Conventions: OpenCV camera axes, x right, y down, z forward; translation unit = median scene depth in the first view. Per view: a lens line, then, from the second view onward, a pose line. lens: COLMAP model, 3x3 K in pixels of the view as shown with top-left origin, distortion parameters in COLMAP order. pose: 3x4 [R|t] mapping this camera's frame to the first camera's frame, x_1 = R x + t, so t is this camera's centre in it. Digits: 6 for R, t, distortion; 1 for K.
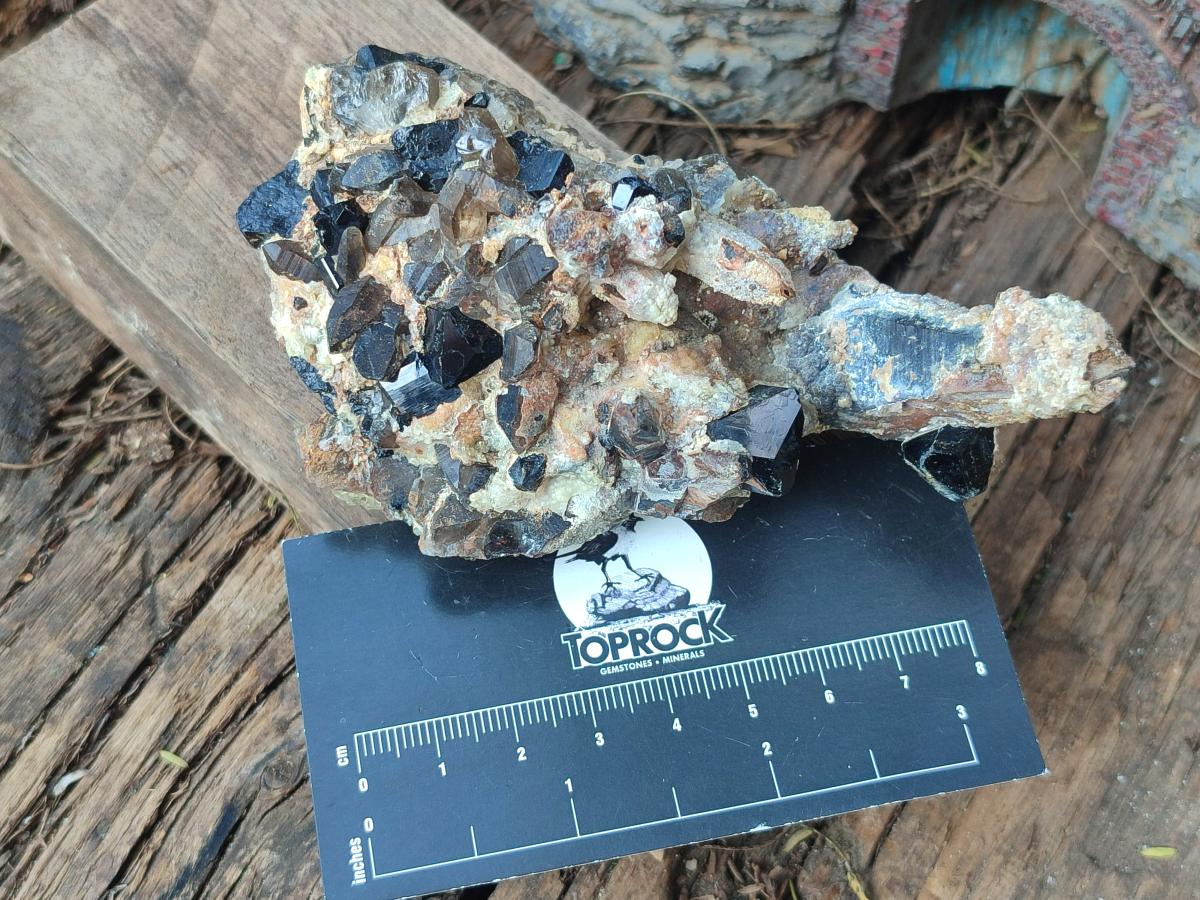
lens RADIAL K [[1870.9, 0, 587.2], [0, 1870.9, 452.1], [0, 0, 1]] dist [0.310367, -2.403088]
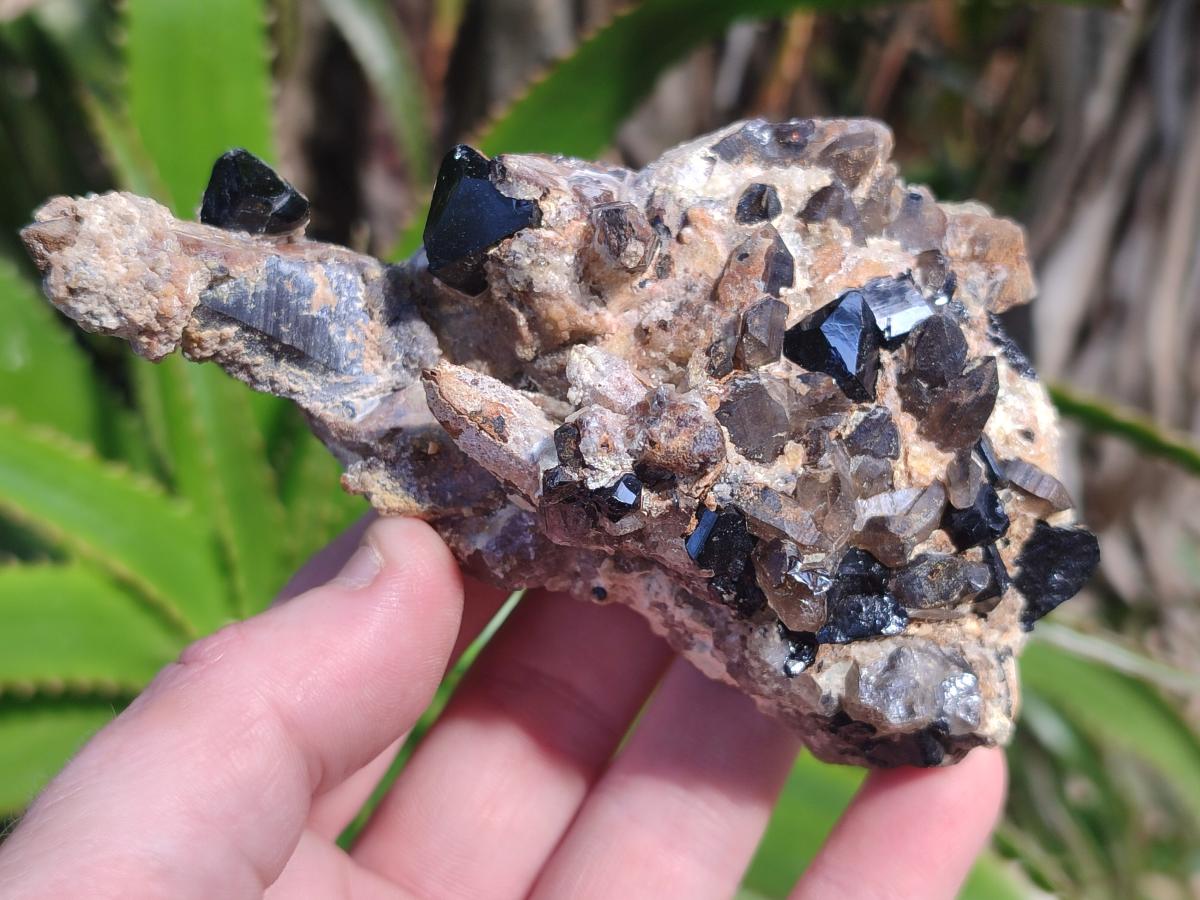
lens RADIAL K [[1870.9, 0, 587.2], [0, 1870.9, 452.1], [0, 0, 1]] dist [0.310367, -2.403088]
pose [[-0.997727, -0.059684, 0.031276, 0.011650], [0.064477, -0.980456, 0.185875, -0.256499], [0.019571, 0.187469, 0.982076, 0.201849]]
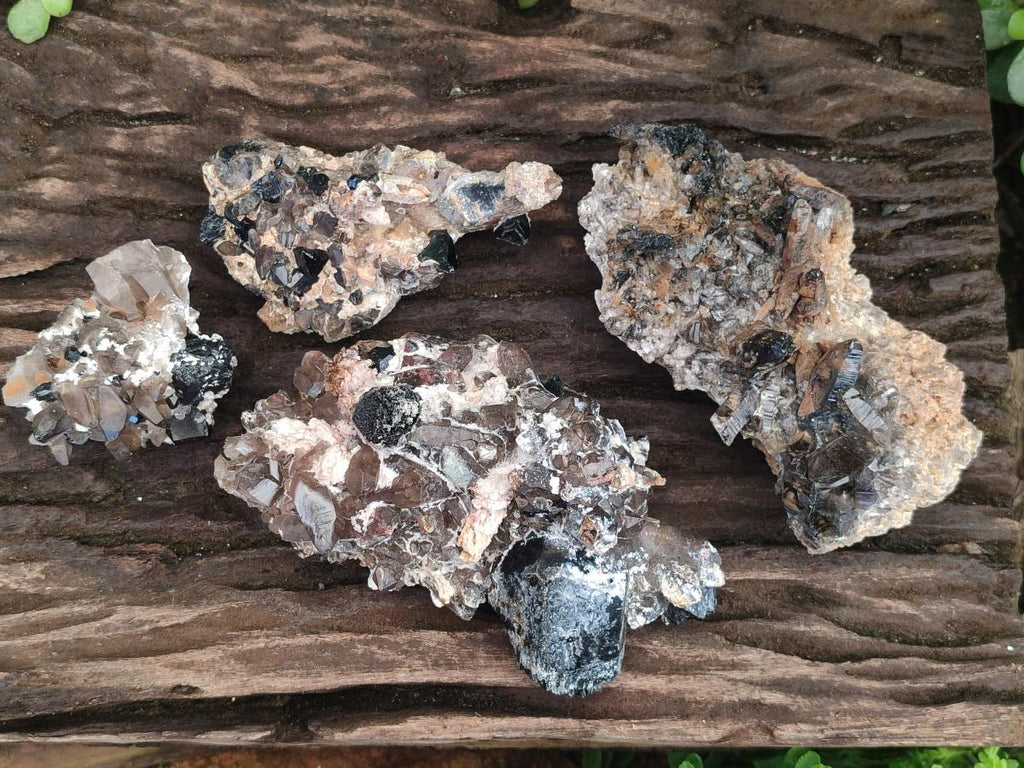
lens RADIAL K [[1596.5, 0, 501.0], [0, 1596.5, 385.8], [0, 0, 1]] dist [0.310367, -2.403088]
pose [[0.930950, -0.363110, 0.038509, 0.022259], [0.349172, 0.916111, 0.197027, -0.230999], [-0.106821, -0.169976, 0.979641, -1.099888]]
